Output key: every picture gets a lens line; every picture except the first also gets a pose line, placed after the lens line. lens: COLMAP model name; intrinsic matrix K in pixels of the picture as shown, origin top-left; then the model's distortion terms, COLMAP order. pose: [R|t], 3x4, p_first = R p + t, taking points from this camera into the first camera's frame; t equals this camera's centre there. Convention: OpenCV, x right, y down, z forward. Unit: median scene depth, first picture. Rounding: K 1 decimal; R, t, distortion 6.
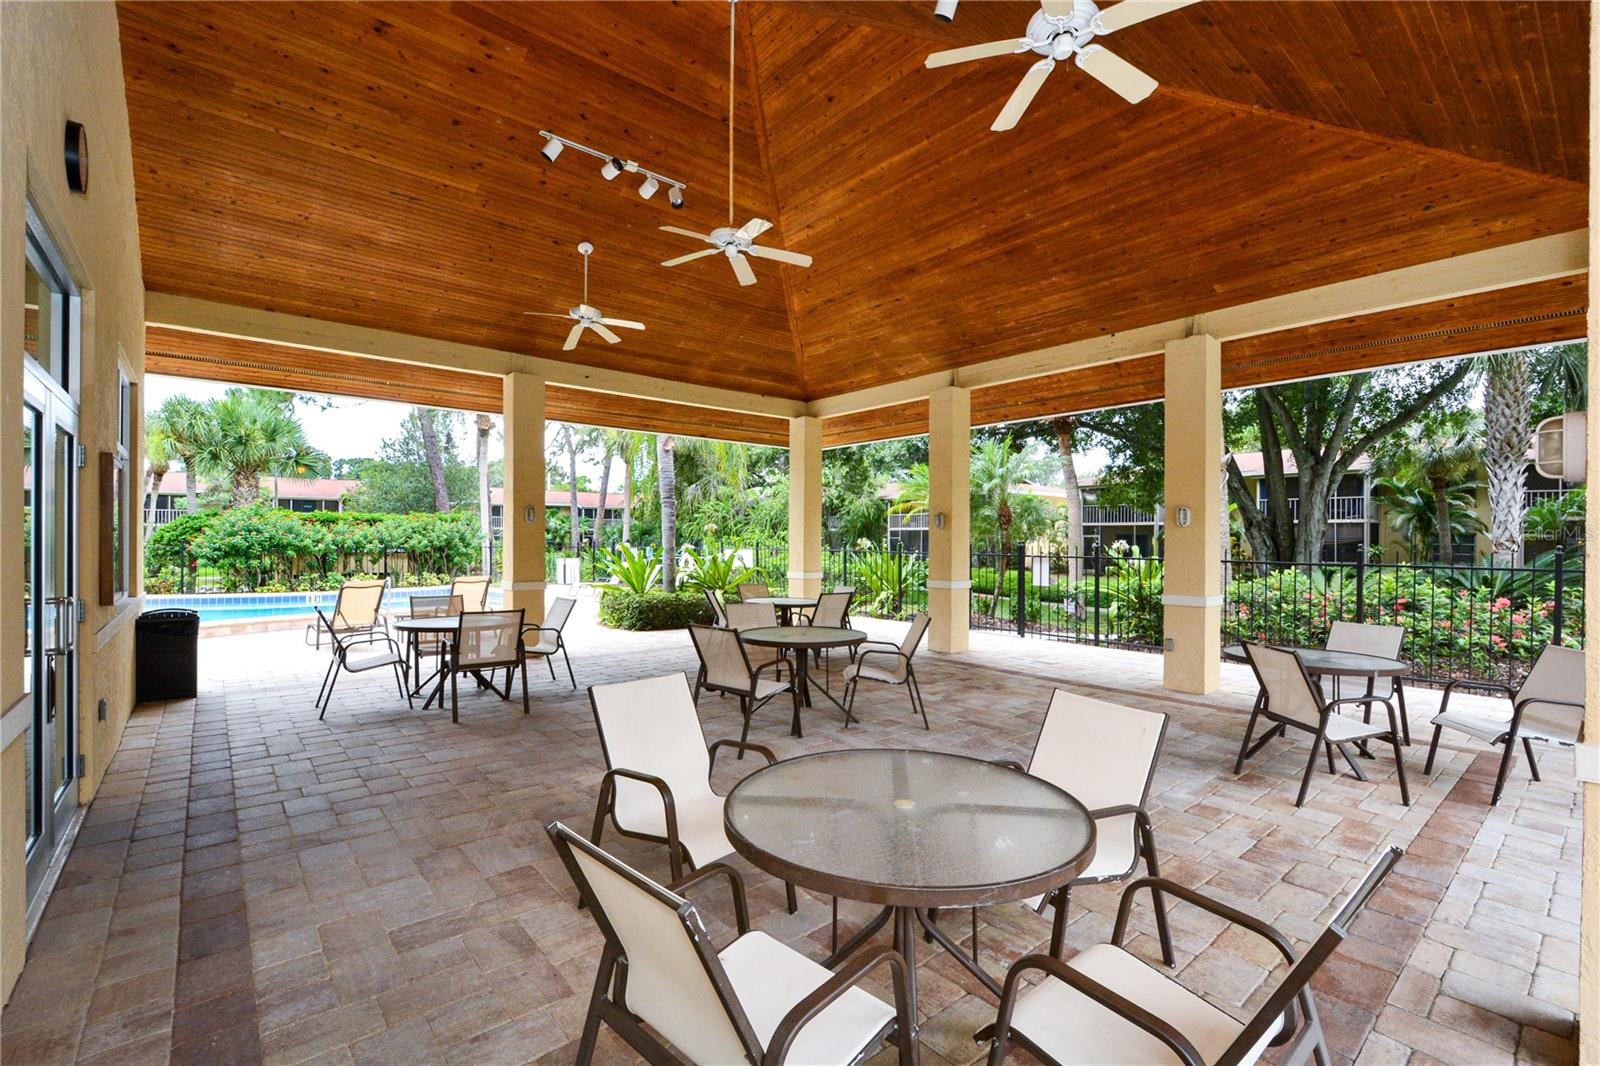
lens RADIAL K [[702.7, 0, 804.4], [0, 702.7, 538.7], [0, 0, 1]] dist [-0.001500, -0.002328]
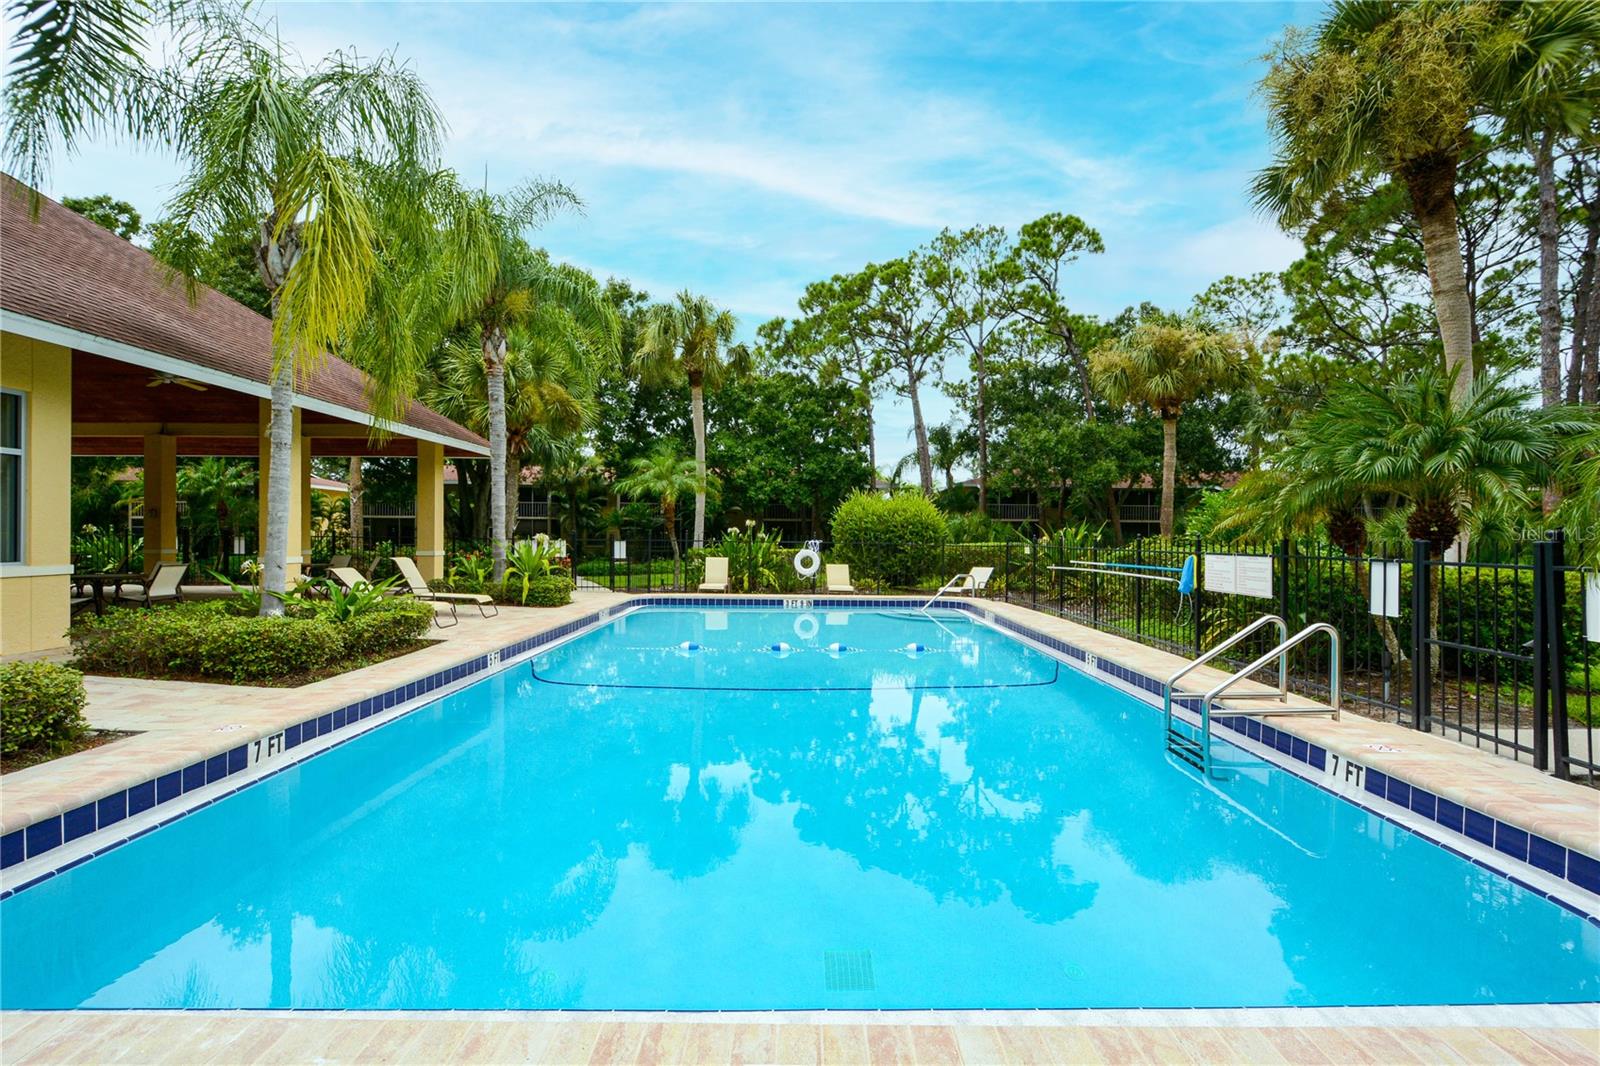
lens RADIAL K [[702.7, 0, 802.9], [0, 702.7, 533.1], [0, 0, 1]] dist [-0.001500, -0.002328]
pose [[0.643922, 0.000278, 0.765091, -0.059426], [-0.002469, 0.999995, 0.001715, 0.009815], [-0.765087, -0.002993, 0.643920, -0.879096]]
